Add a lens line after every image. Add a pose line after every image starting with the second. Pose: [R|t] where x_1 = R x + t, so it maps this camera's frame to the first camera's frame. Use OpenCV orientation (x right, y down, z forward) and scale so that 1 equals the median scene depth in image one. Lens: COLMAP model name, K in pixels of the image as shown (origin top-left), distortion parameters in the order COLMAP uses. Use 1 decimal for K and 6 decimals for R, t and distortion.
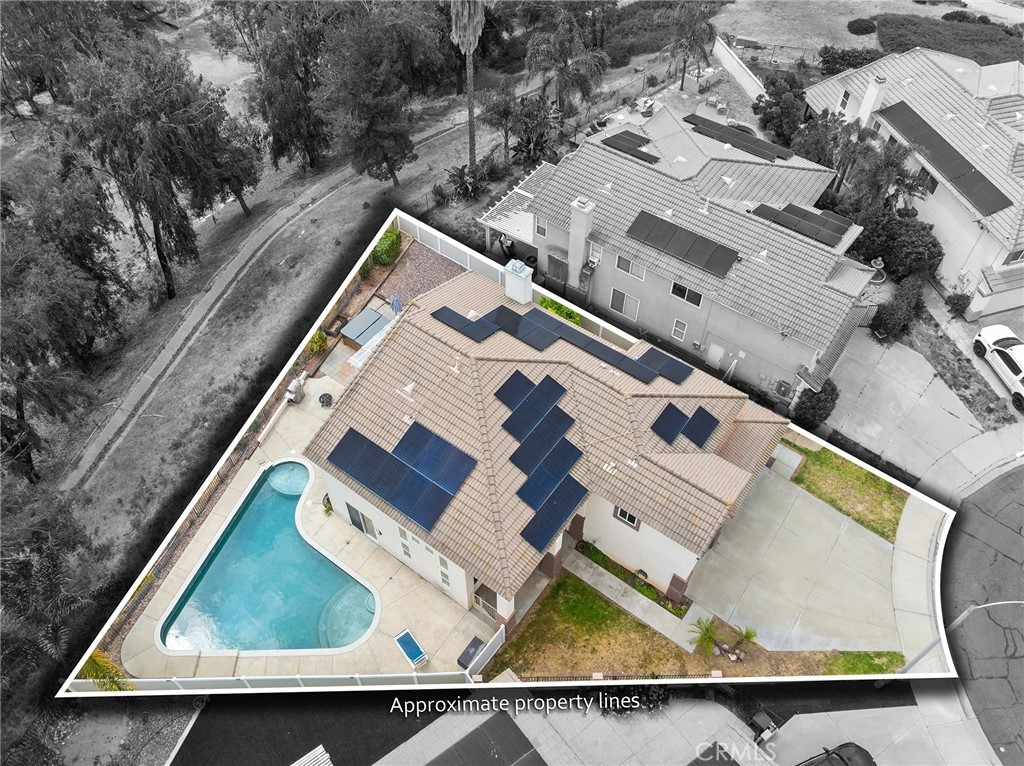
lens RADIAL K [[807.1, 0, 497.7], [0, 807.1, 330.6], [0, 0, 1]] dist [-0.042843, 0.007949]
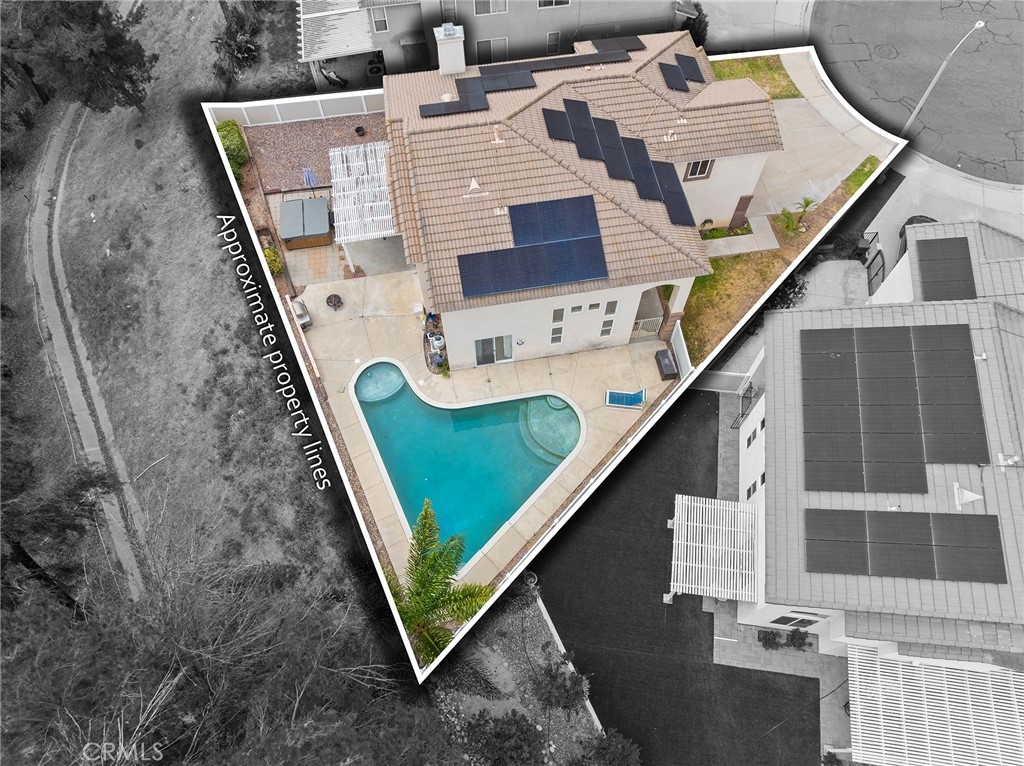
lens RADIAL K [[725.2, 0, 512.0], [0, 725.2, 383.0], [0, 0, 1]] dist [-0.039402, -0.003752]
pose [[0.692787, -0.639055, 0.334147, -0.478639], [0.542900, 0.767173, 0.341620, -0.012478], [-0.474663, -0.055262, 0.878431, 0.245861]]
